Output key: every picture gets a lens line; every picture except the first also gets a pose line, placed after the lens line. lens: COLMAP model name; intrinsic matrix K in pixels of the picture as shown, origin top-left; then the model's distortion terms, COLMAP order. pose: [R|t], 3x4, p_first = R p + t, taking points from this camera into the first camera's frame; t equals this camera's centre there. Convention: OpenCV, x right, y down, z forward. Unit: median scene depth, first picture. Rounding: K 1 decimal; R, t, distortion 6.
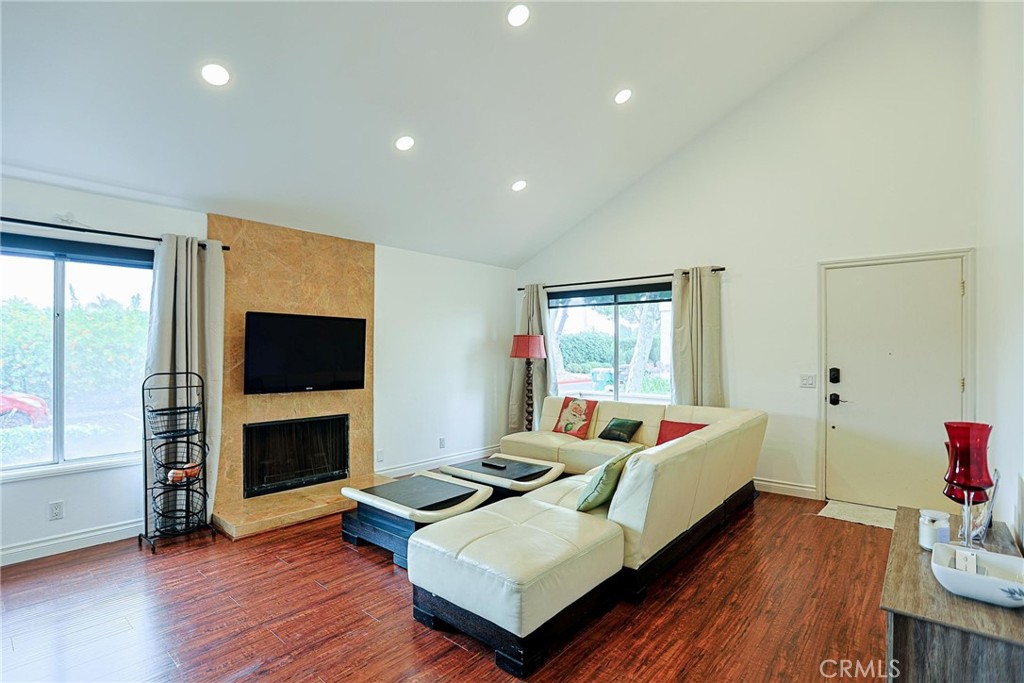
lens RADIAL K [[496.0, 0, 518.4], [0, 496.0, 348.4], [0, 0, 1]] dist [-0.056626, 0.021061]
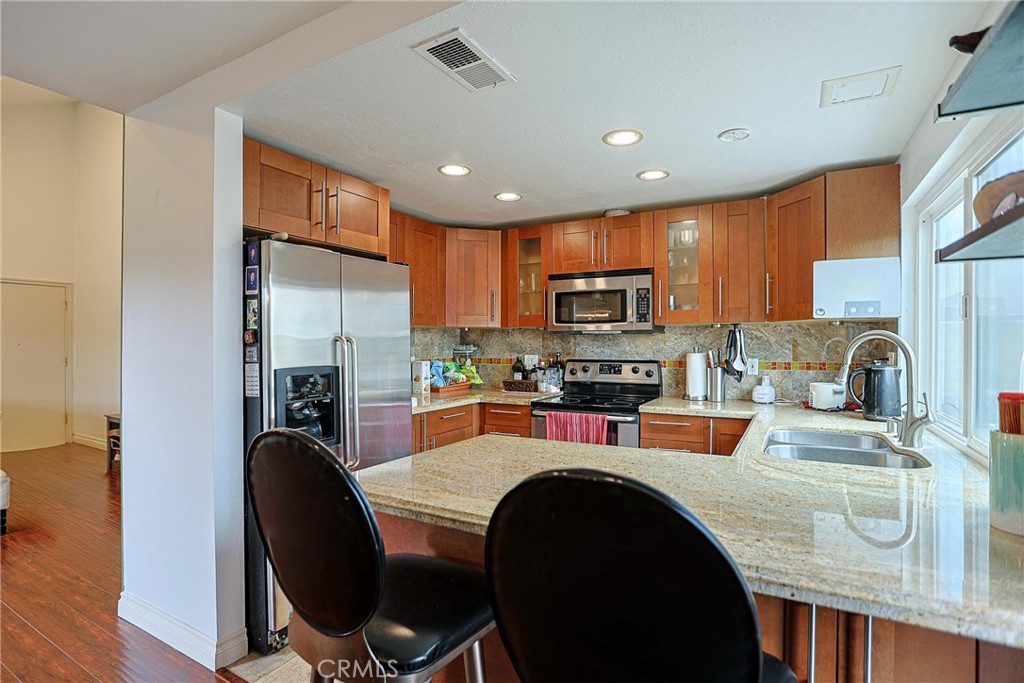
lens RADIAL K [[499.5, 0, 512.0], [0, 499.5, 341.5], [0, 0, 1]] dist [-0.070710, 0.034638]
pose [[-0.184493, -0.001215, 0.982833, -1.036413], [-0.001144, 0.999999, 0.001022, -0.001161], [-0.982833, -0.000936, -0.184494, -0.233768]]
